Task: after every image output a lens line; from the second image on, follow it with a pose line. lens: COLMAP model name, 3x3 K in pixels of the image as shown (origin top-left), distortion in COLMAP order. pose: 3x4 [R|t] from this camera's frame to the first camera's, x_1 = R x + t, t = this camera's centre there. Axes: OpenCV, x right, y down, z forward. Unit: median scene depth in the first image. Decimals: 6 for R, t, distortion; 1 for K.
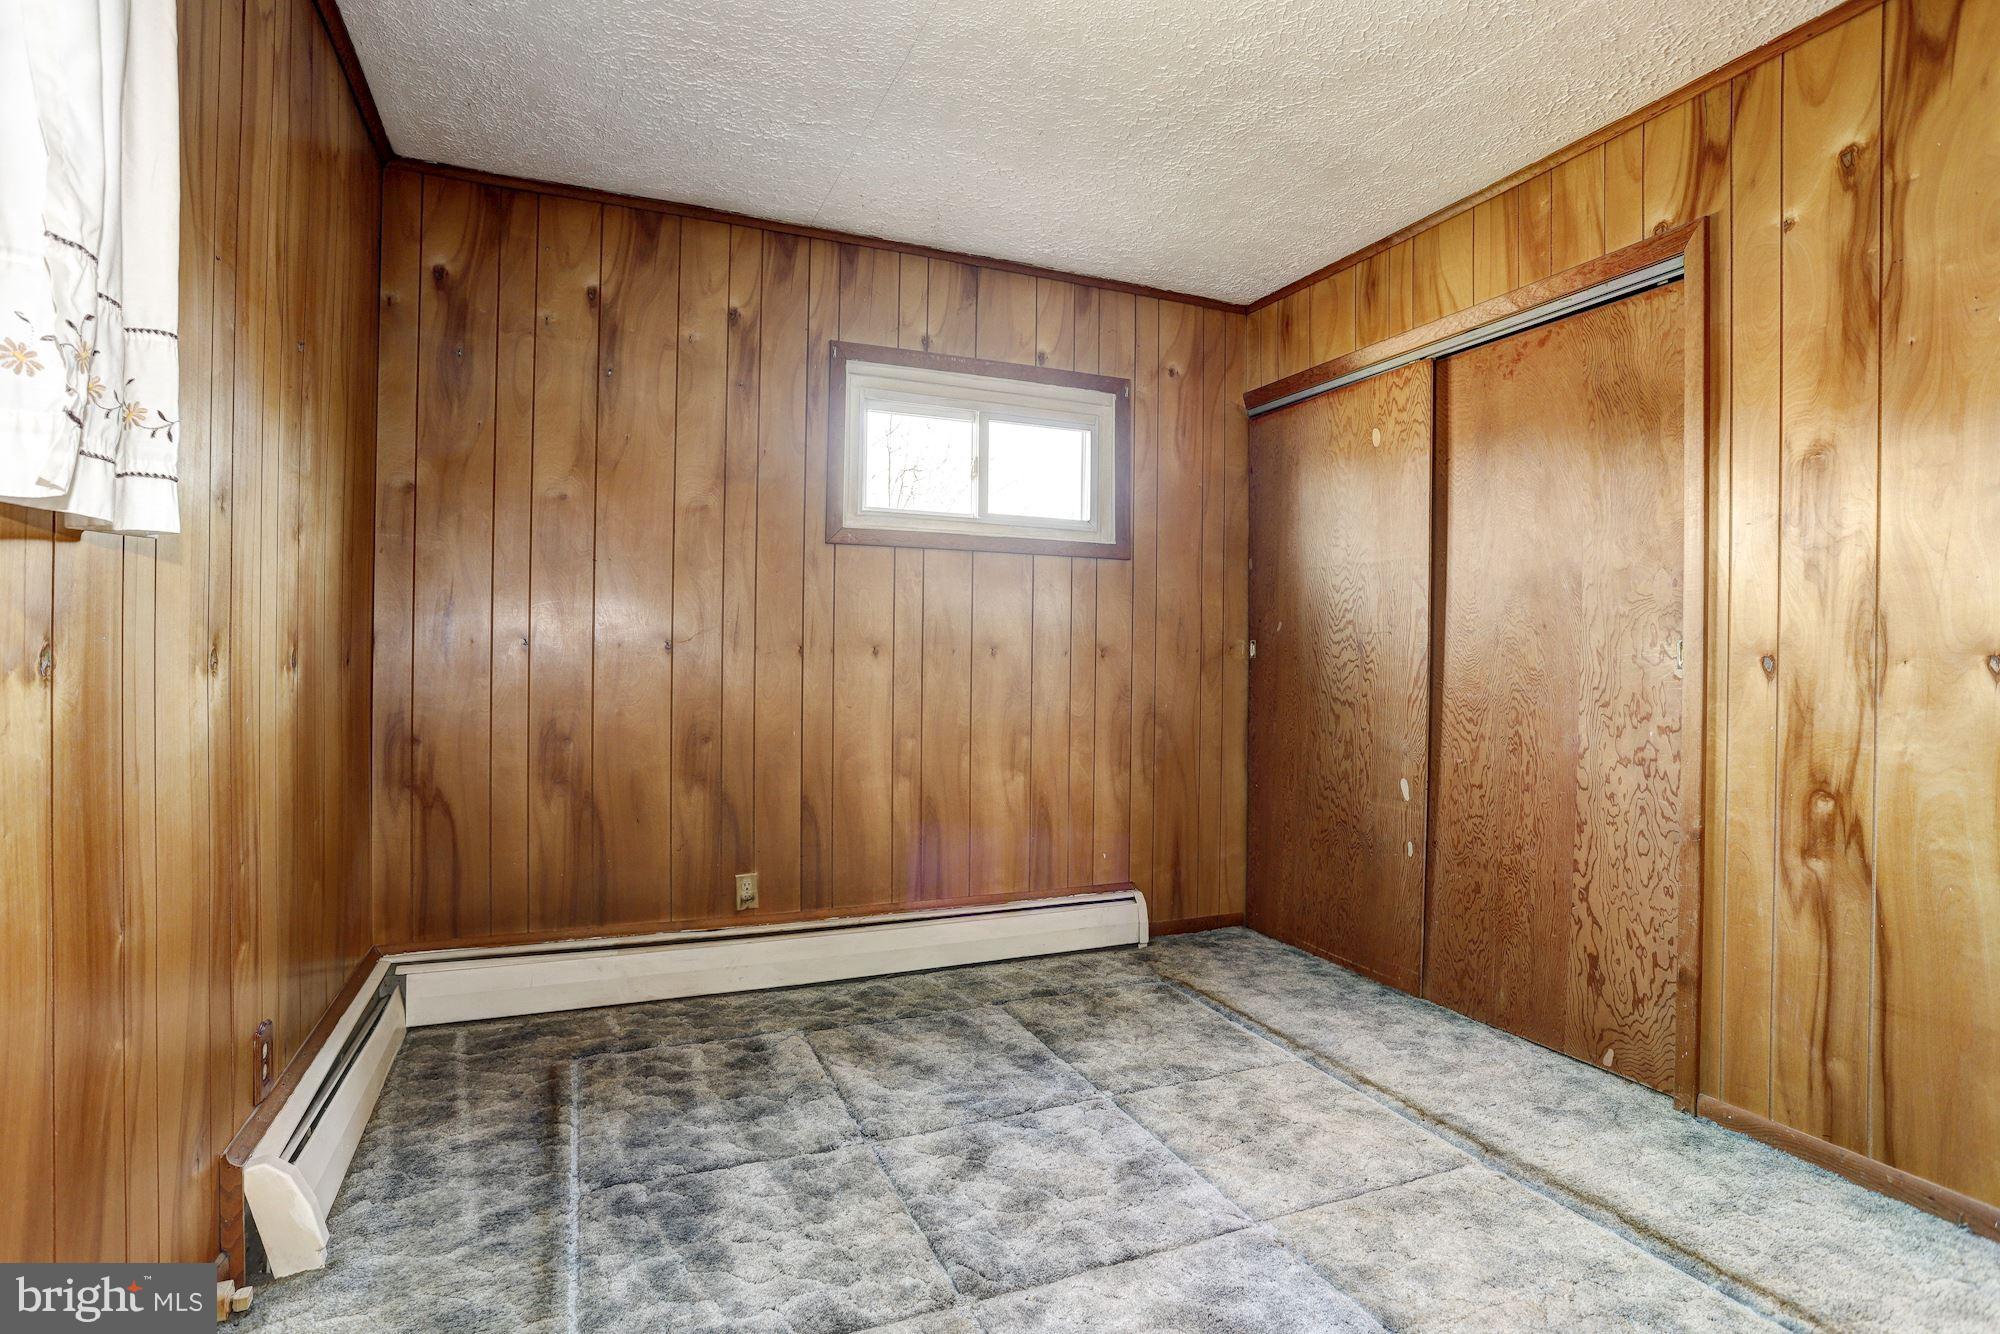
lens RADIAL K [[993.7, 0, 1012.5], [0, 993.7, 650.5], [0, 0, 1]] dist [-0.052217, 0.019609]
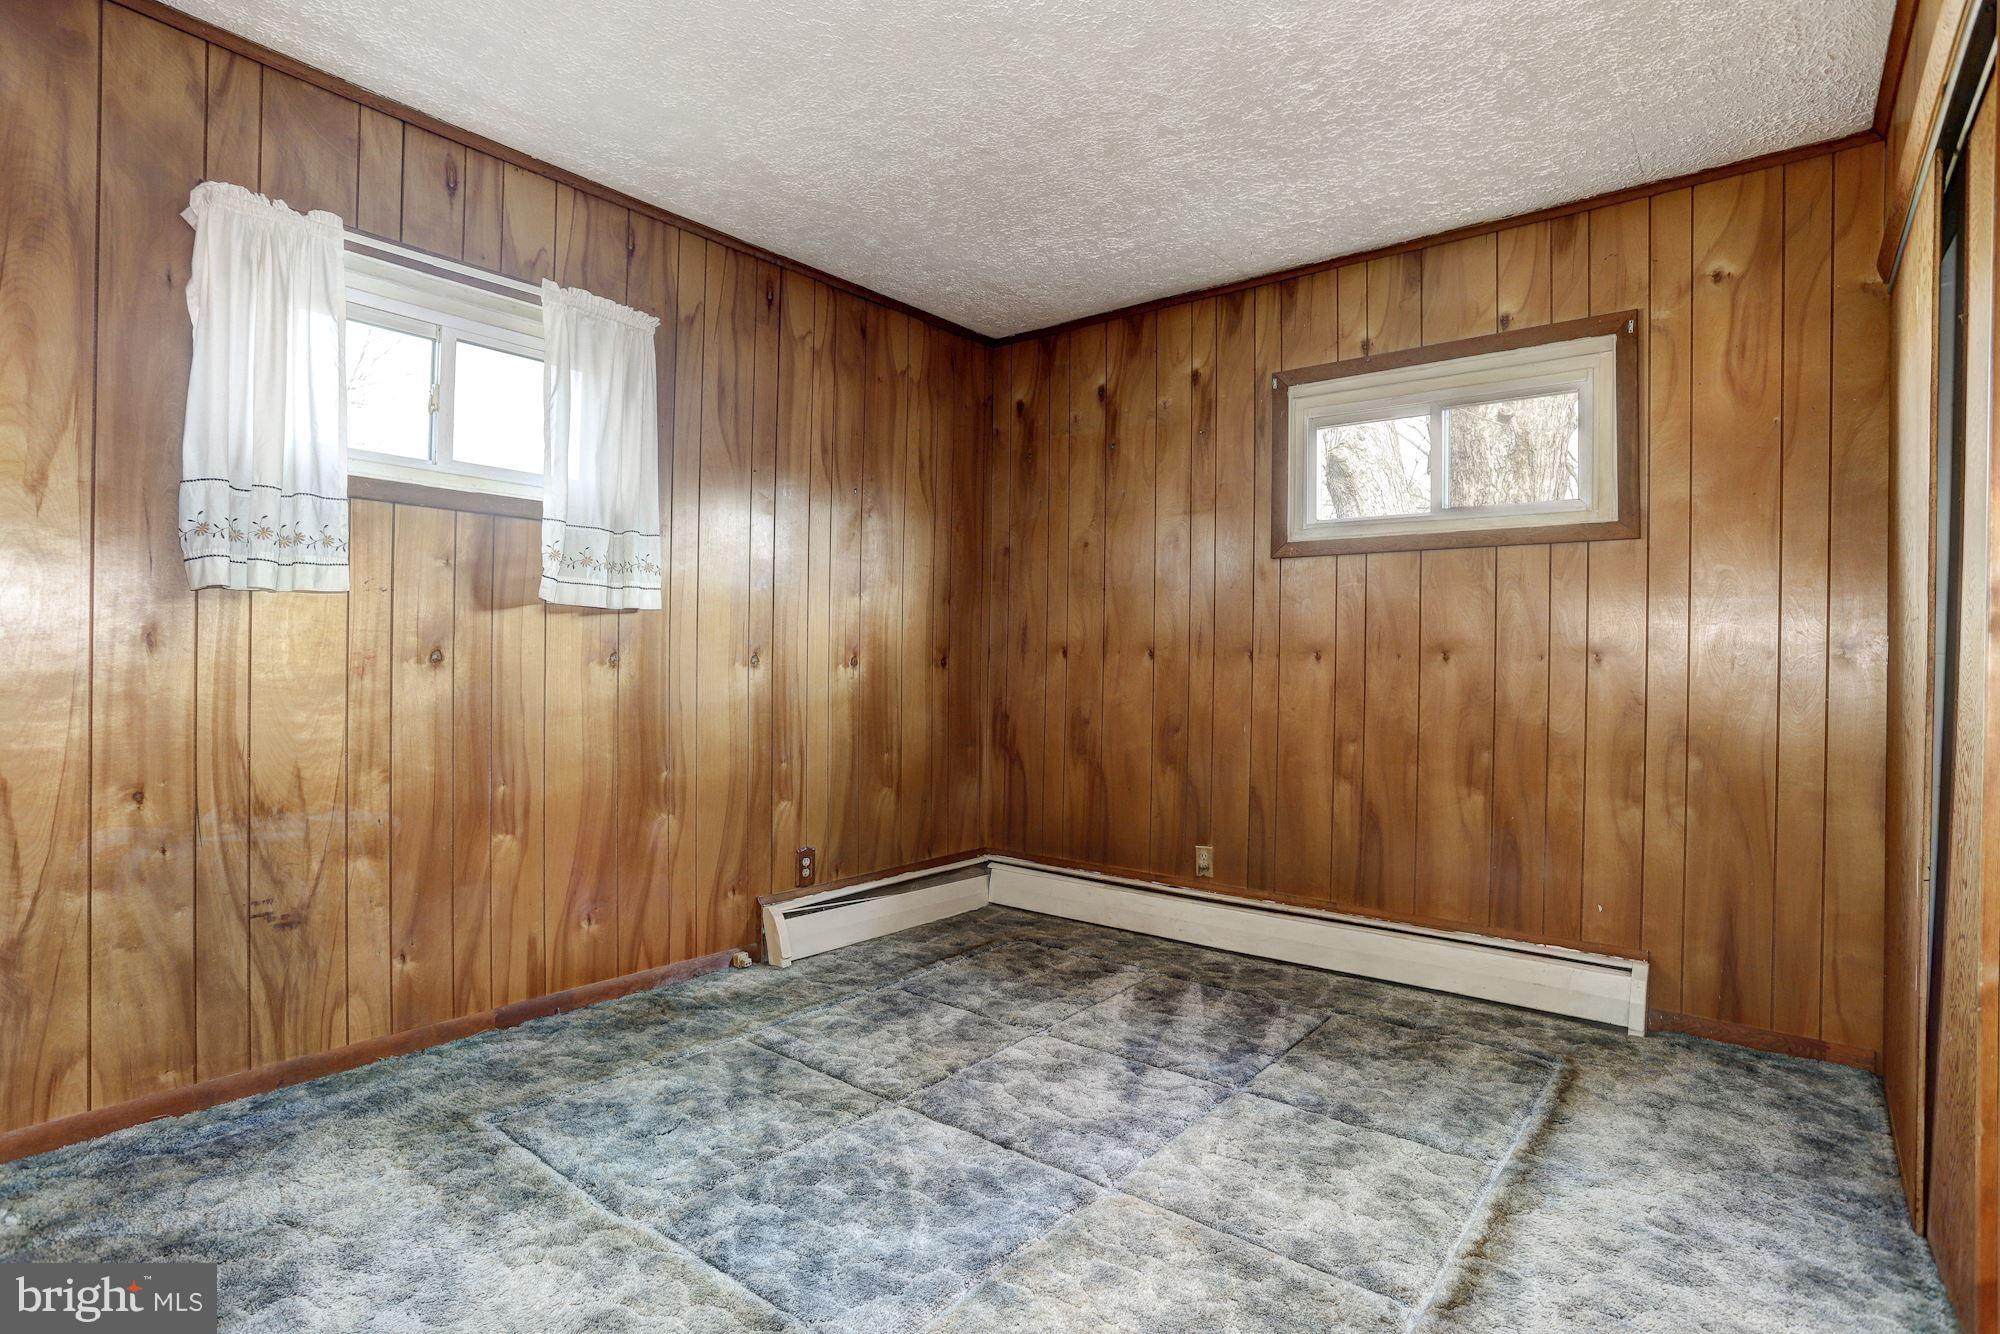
lens RADIAL K [[993.7, 0, 969.5], [0, 993.7, 639.5], [0, 0, 1]] dist [-0.052217, 0.019609]
pose [[0.458867, -0.020699, -0.888264, 0.647128], [0.001629, 0.999747, -0.022455, 0.006016], [0.888504, 0.008856, 0.458784, 0.206490]]
